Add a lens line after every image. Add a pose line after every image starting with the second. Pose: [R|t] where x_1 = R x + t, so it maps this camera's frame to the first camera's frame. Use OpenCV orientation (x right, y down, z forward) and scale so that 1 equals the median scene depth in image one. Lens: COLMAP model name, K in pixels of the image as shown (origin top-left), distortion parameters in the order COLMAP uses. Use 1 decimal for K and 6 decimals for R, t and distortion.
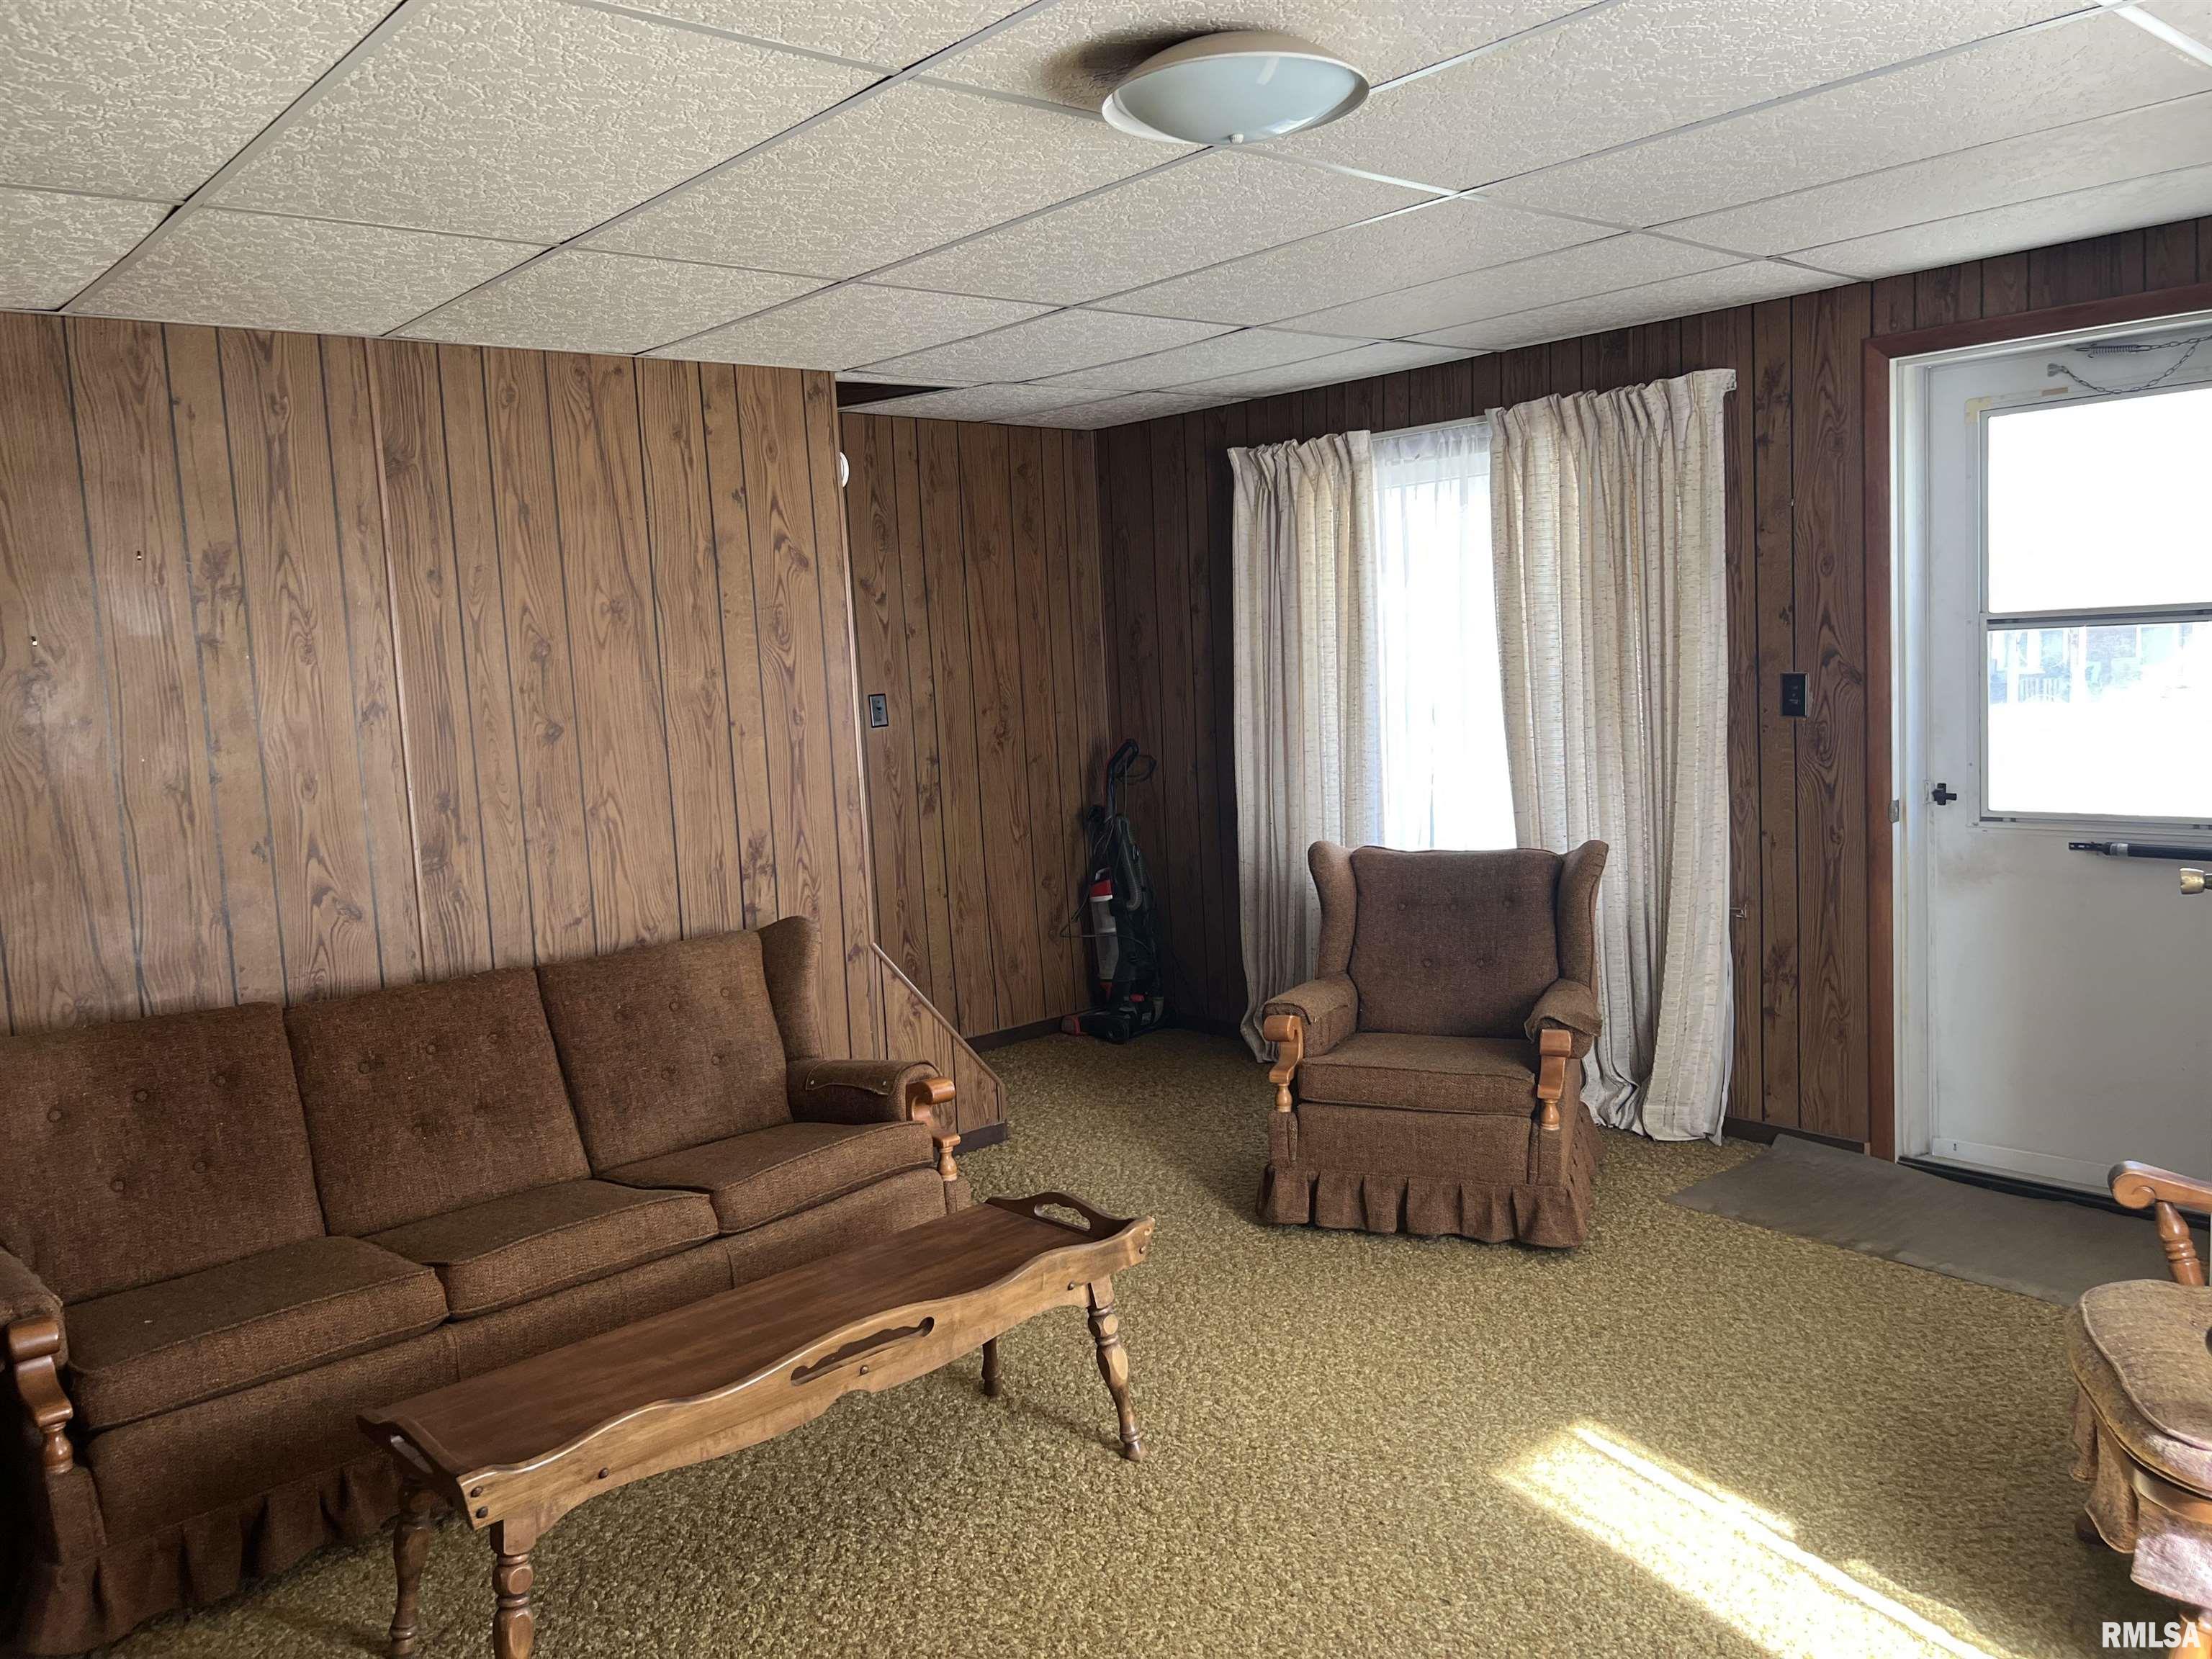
lens RADIAL K [[1638.8, 0, 1106.0], [0, 1638.8, 829.5], [0, 0, 1]] dist [0.005036, -0.057967]
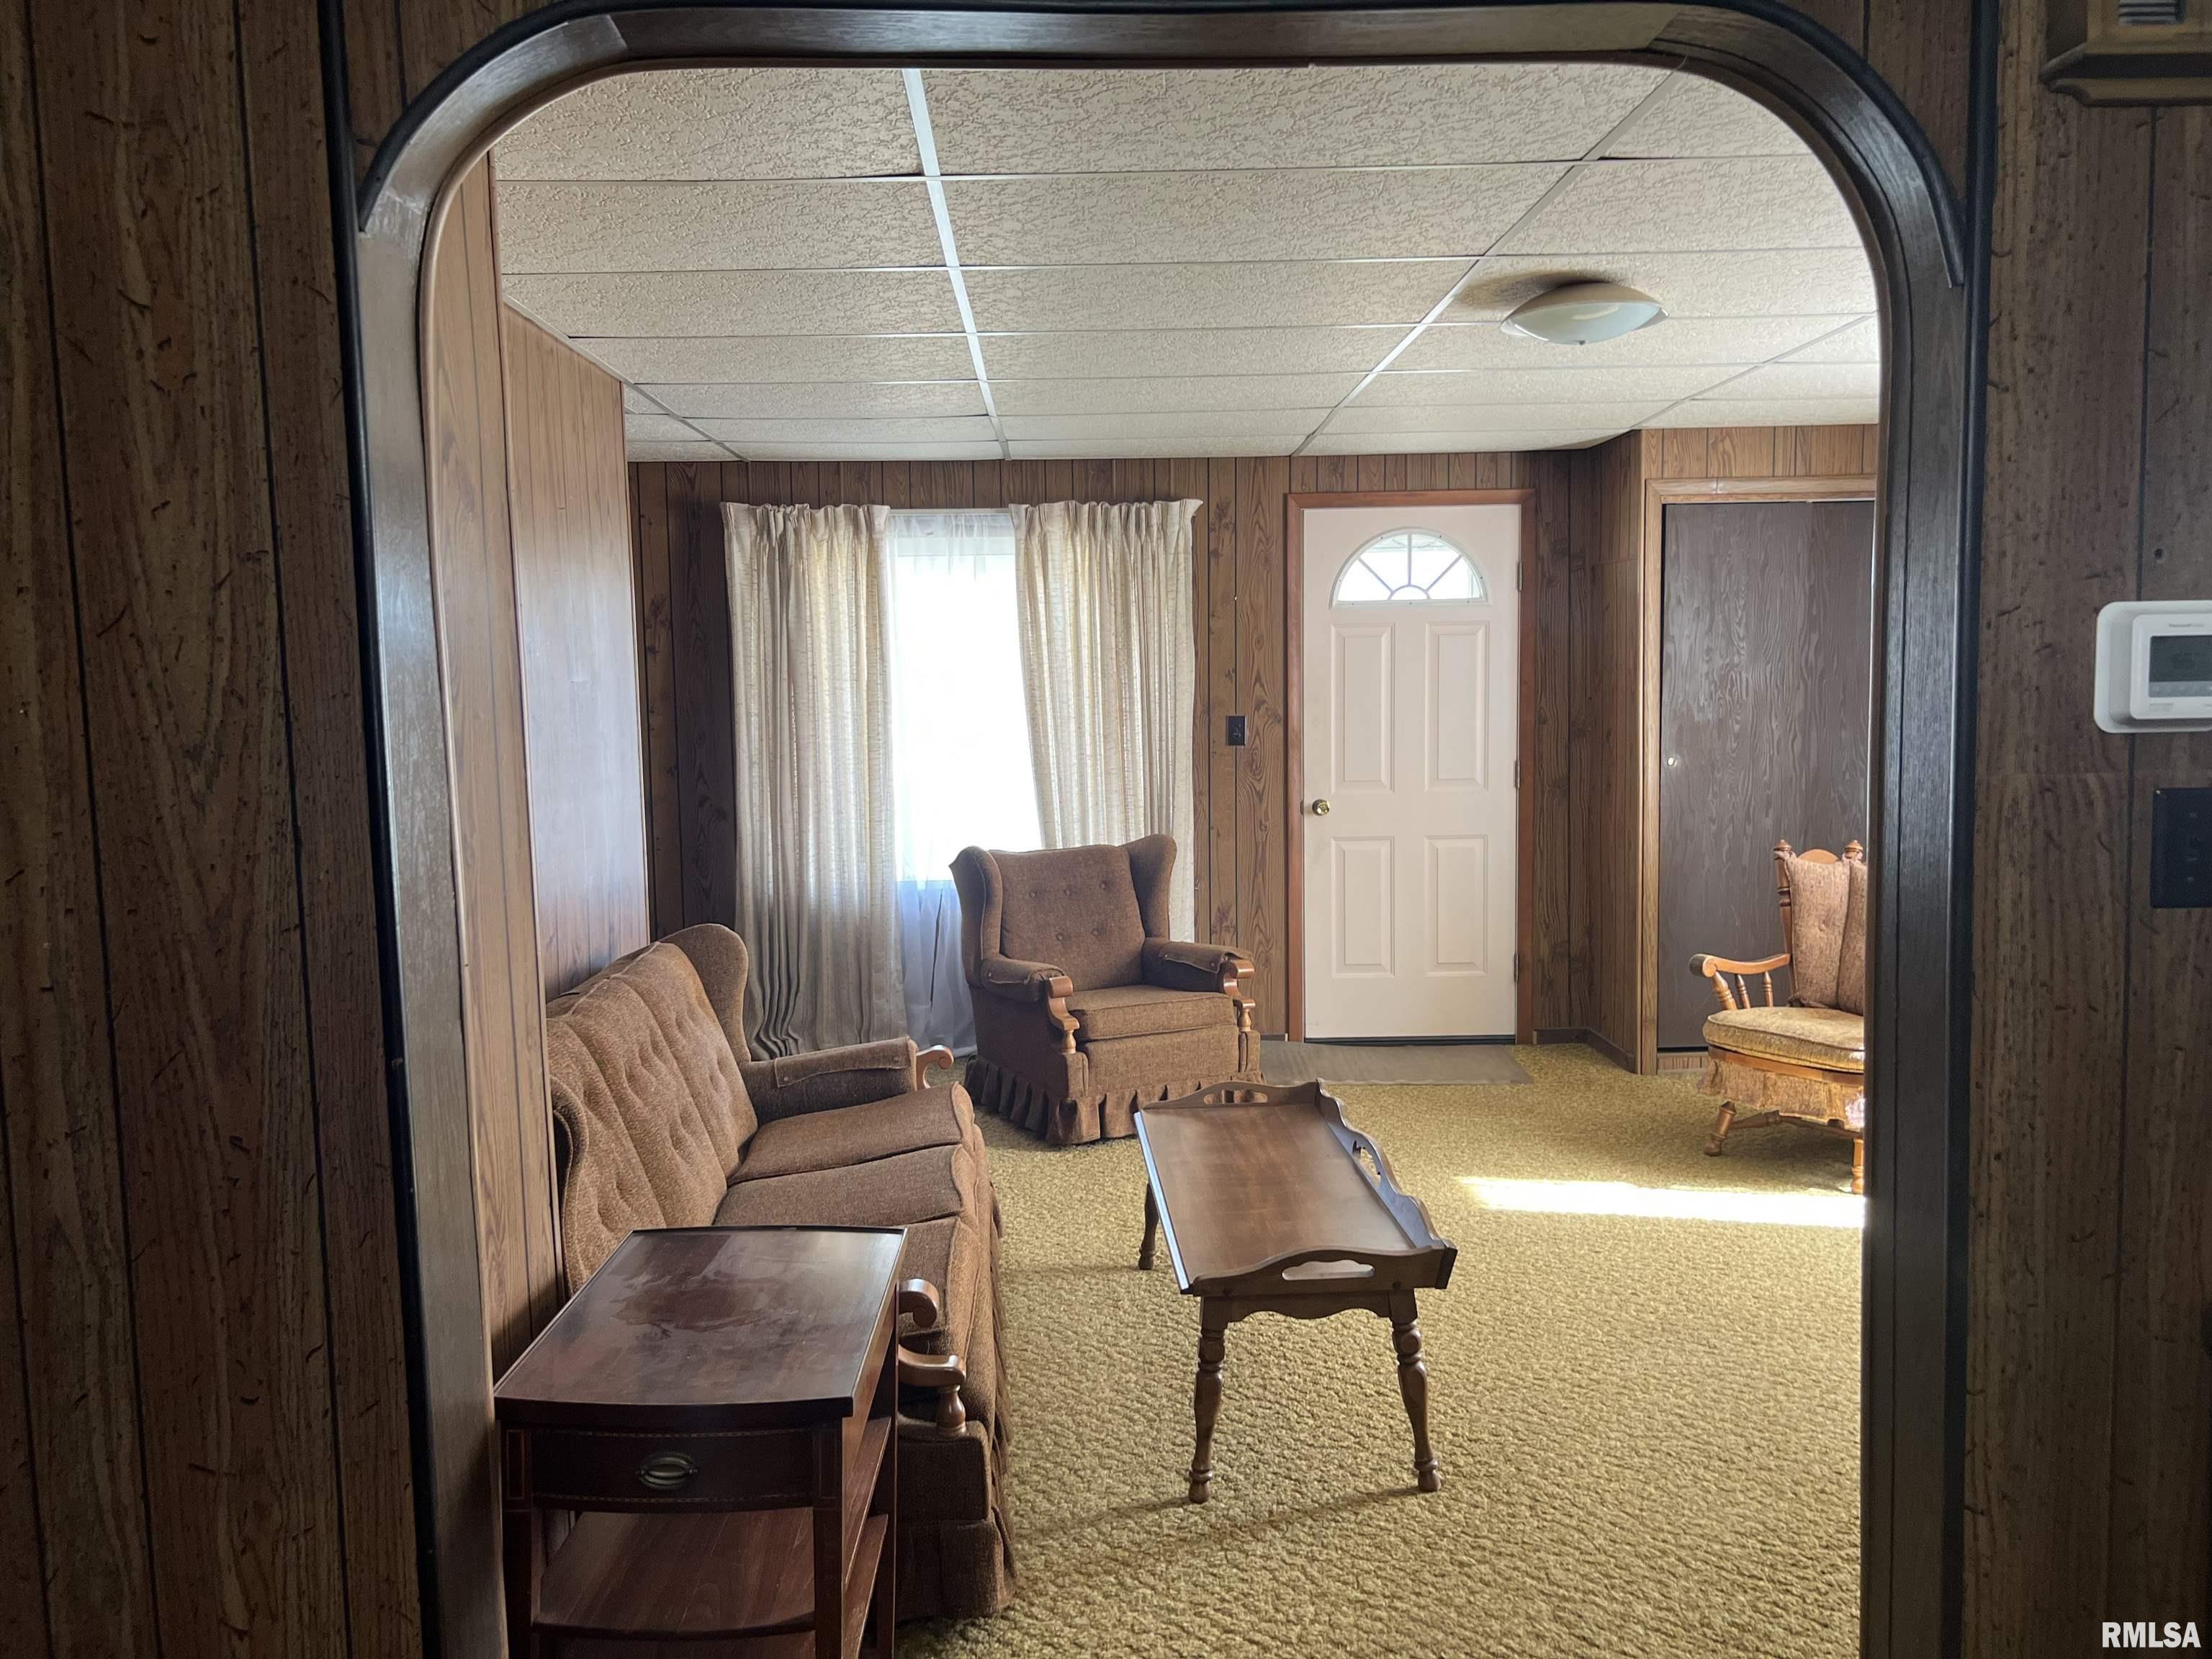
lens RADIAL K [[1667.9, 0, 1090.6], [0, 1667.9, 836.0], [0, 0, 1]] dist [0.055406, -0.064623]
pose [[0.641650, -0.023828, 0.766628, -0.789772], [0.068517, 0.997302, -0.026349, 0.040434], [-0.763931, 0.069434, 0.641551, 0.158575]]
